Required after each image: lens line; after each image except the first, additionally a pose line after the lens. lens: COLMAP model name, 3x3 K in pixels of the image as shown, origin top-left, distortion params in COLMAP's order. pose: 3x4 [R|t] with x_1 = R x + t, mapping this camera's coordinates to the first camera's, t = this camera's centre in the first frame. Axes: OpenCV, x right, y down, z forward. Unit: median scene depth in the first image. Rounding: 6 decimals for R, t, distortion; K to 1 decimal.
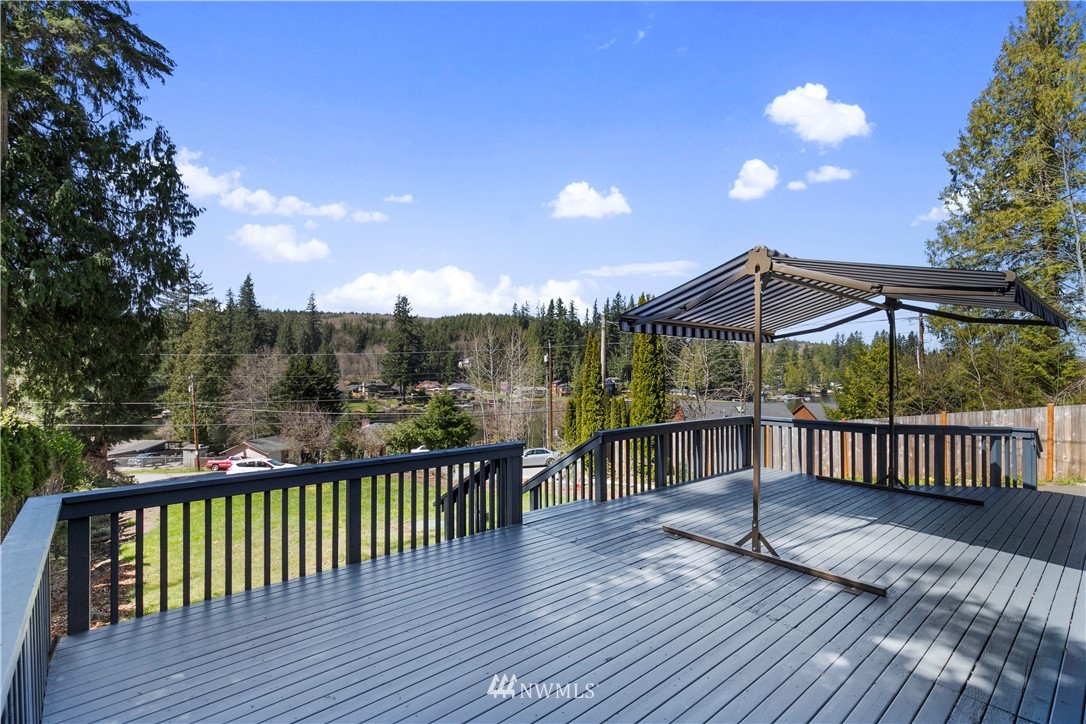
lens RADIAL K [[496.7, 0, 539.3], [0, 496.7, 368.6], [0, 0, 1]] dist [0.010022, -0.002280]
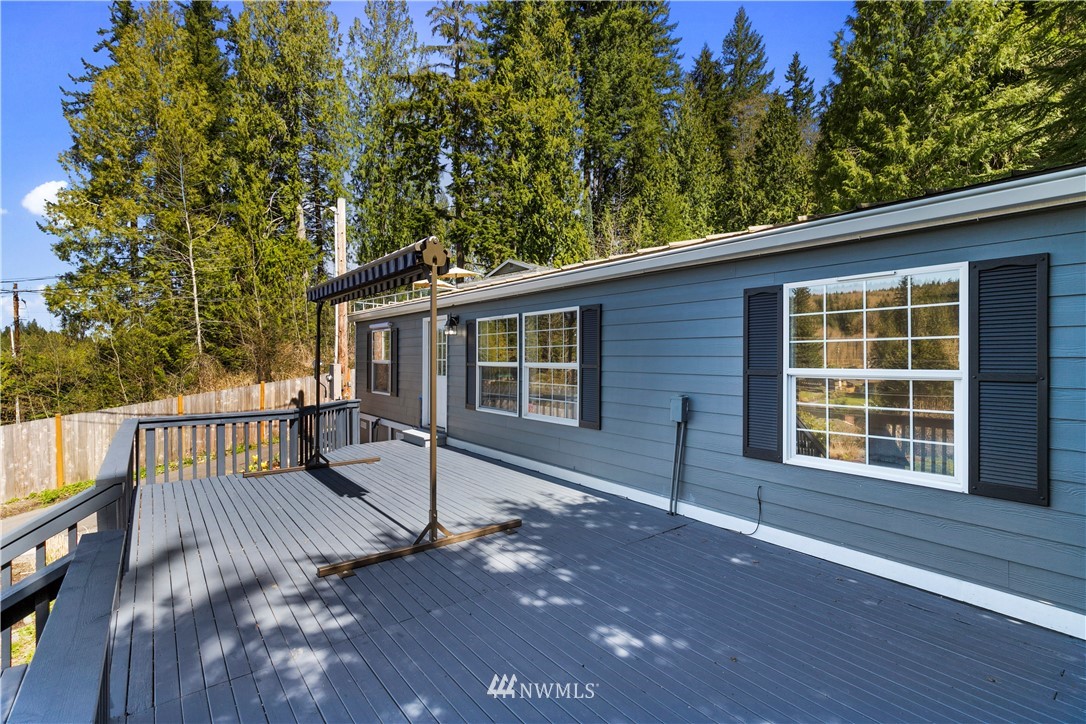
lens RADIAL K [[496.7, 0, 541.6], [0, 496.7, 354.1], [0, 0, 1]] dist [0.010022, -0.002280]
pose [[0.036066, -0.003375, 0.999344, -0.192157], [-0.005608, 0.999978, 0.003580, -0.006407], [-0.999334, -0.005733, 0.036046, 0.263888]]
